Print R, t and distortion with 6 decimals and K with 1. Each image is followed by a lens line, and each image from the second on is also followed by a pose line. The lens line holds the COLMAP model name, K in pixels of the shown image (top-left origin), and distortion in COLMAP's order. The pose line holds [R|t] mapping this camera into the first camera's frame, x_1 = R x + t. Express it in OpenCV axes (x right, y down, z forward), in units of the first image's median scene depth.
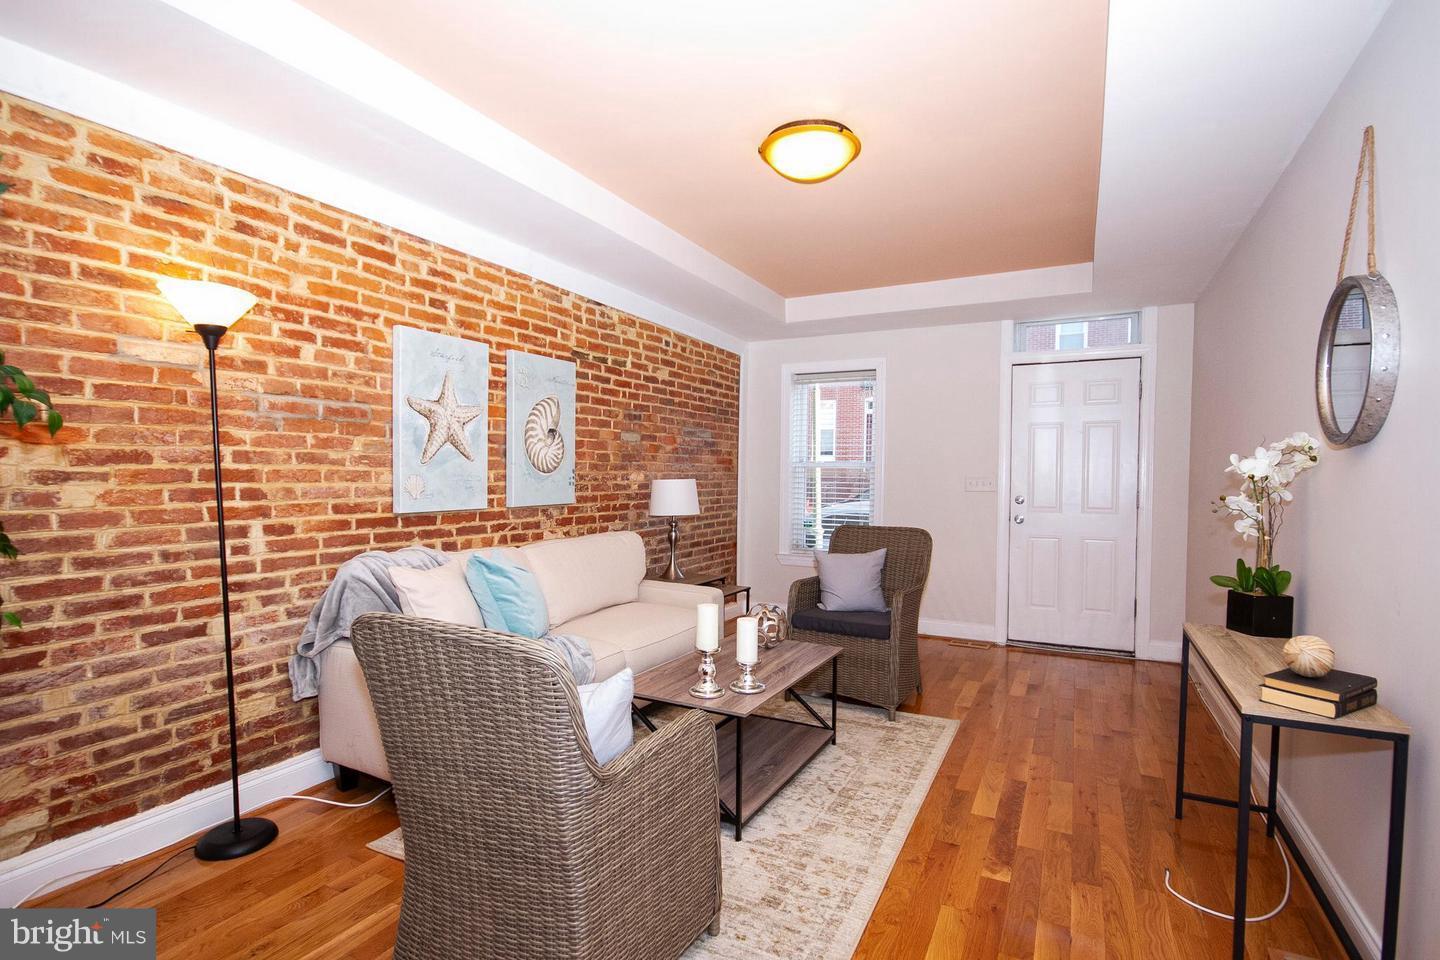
lens RADIAL K [[690.7, 0, 720.0], [0, 690.7, 480.0], [0, 0, 1]] dist [0.000596, 0.000392]
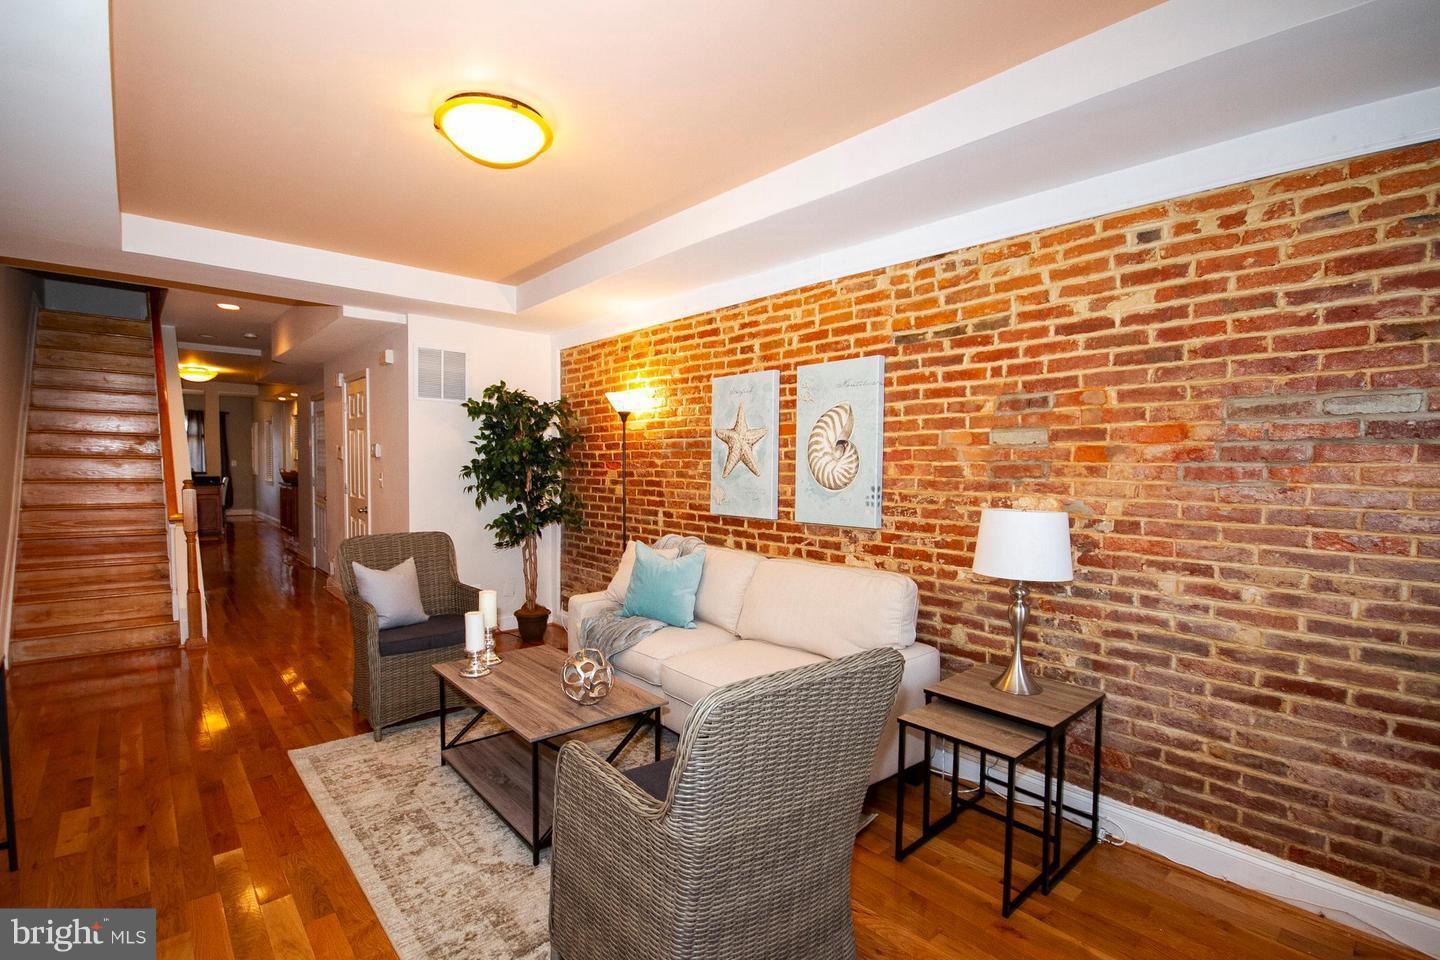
lens RADIAL K [[668.6, 0, 720.0], [0, 668.6, 480.0], [0, 0, 1]] dist [-0.001382, 0.000043]
pose [[-0.347510, 0.008447, -0.937638, 0.640661], [-0.024989, 0.999521, 0.018266, -0.035976], [0.937343, 0.029779, -0.347133, 1.197774]]
